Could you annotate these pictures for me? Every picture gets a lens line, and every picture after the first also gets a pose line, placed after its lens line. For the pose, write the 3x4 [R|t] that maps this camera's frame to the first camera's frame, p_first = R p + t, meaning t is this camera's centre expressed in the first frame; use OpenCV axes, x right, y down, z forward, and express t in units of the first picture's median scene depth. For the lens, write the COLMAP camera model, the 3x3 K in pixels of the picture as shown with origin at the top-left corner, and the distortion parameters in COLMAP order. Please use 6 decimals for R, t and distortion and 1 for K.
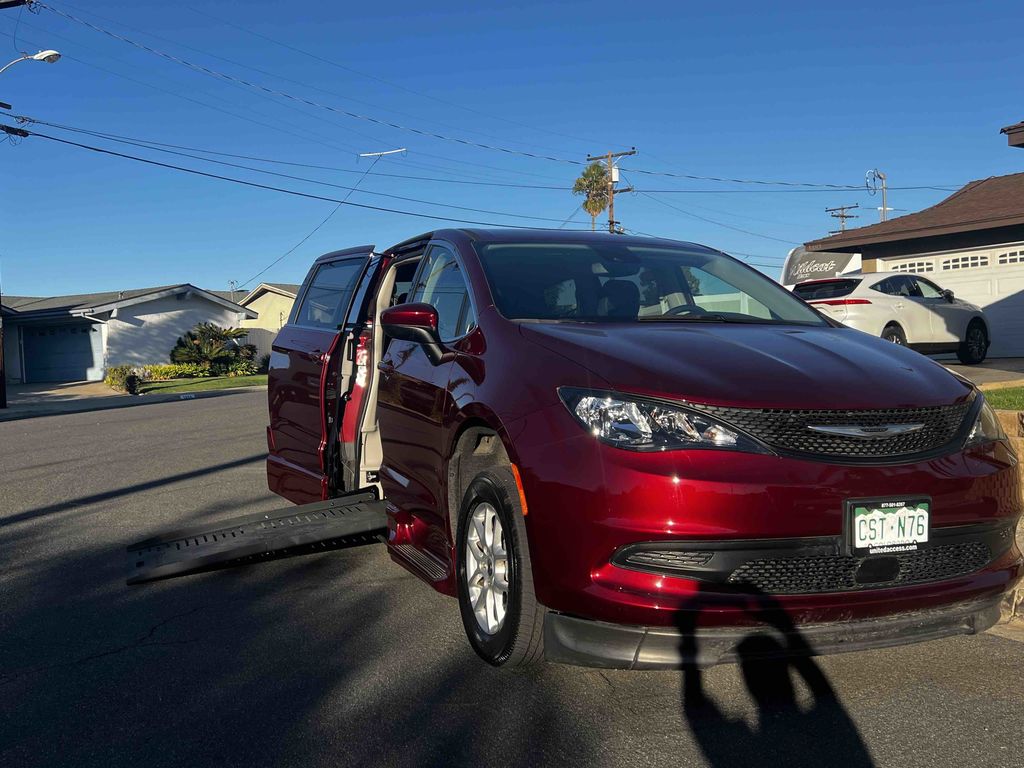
lens RADIAL K [[989.8, 0, 517.5], [0, 989.8, 381.2], [0, 0, 1]] dist [0.005524, 0.000000]
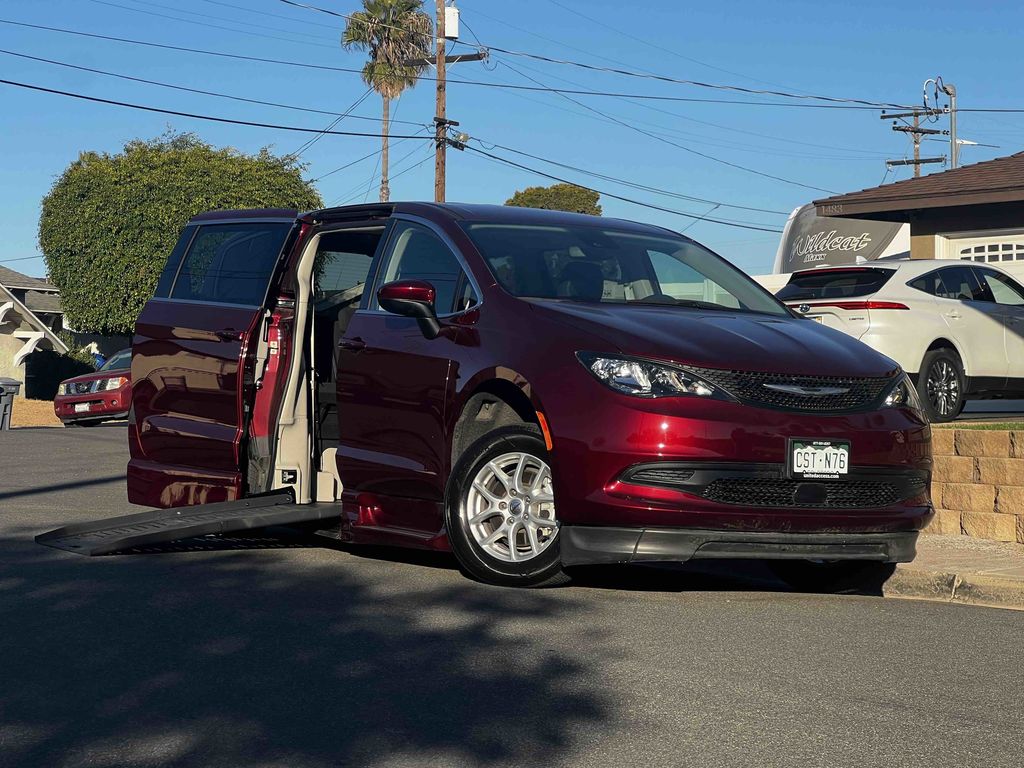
lens RADIAL K [[2359.7, 0, 509.3], [0, 2359.7, 381.3], [0, 0, 1]] dist [0.244337, 0.000000]
pose [[0.988510, 0.042004, 0.145204, -0.256845], [-0.036366, 0.998486, -0.041269, 0.090734], [-0.146718, 0.035514, 0.988541, -1.058441]]
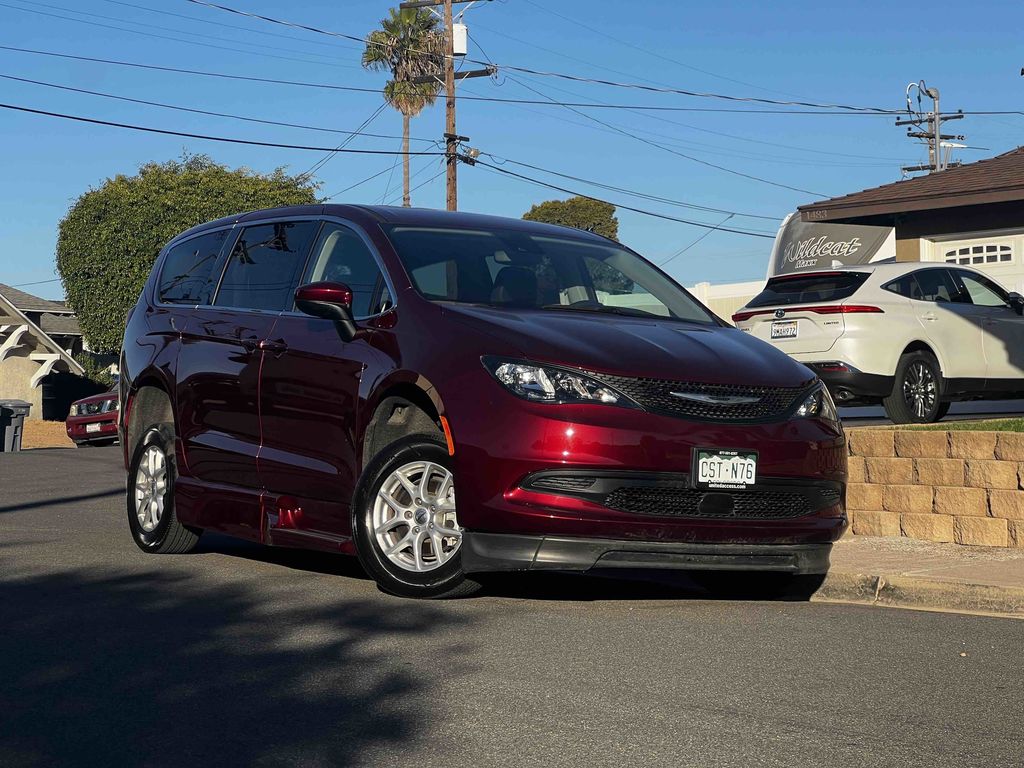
lens RADIAL K [[2327.4, 0, 518.6], [0, 2327.4, 387.7], [0, 0, 1]] dist [0.279771, 0.000000]
pose [[0.991005, 0.021762, 0.132046, -0.158477], [-0.016135, 0.998922, -0.043536, 0.089221], [-0.132851, 0.041014, 0.990287, -1.037865]]
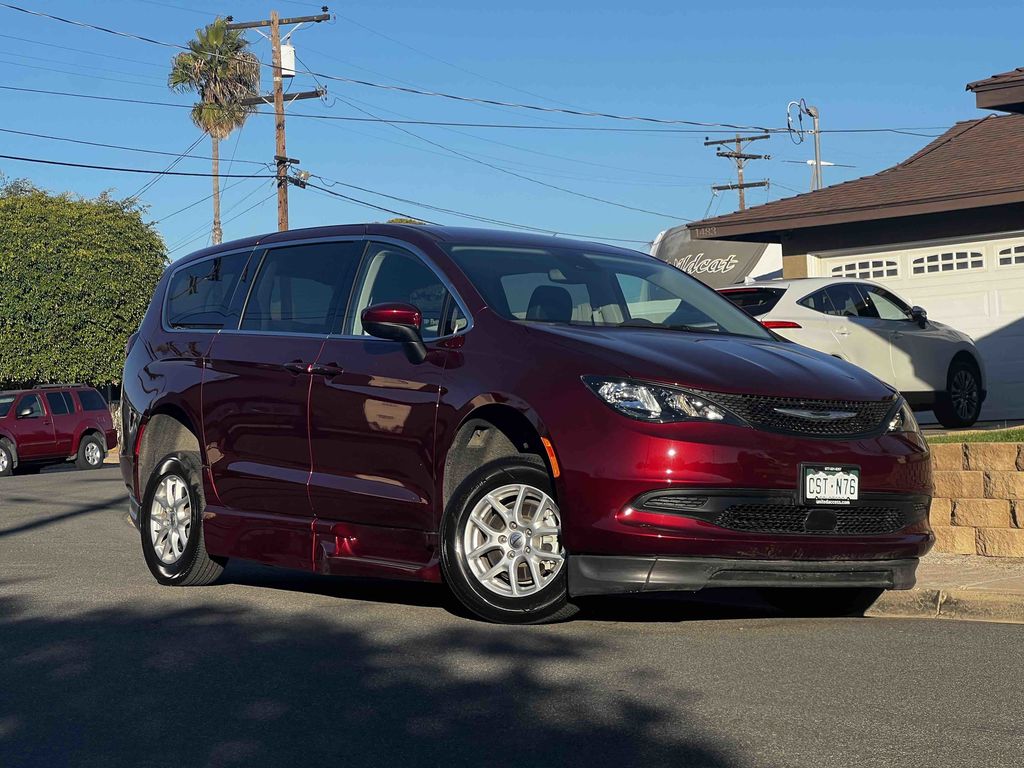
lens RADIAL K [[2327.4, 0, 510.4], [0, 2327.4, 386.1], [0, 0, 1]] dist [0.279771, 0.000000]
pose [[0.975149, 0.004273, 0.221508, -0.364425], [0.007889, 0.998510, -0.053992, 0.089970], [-0.221409, 0.054397, 0.973663, -0.970607]]
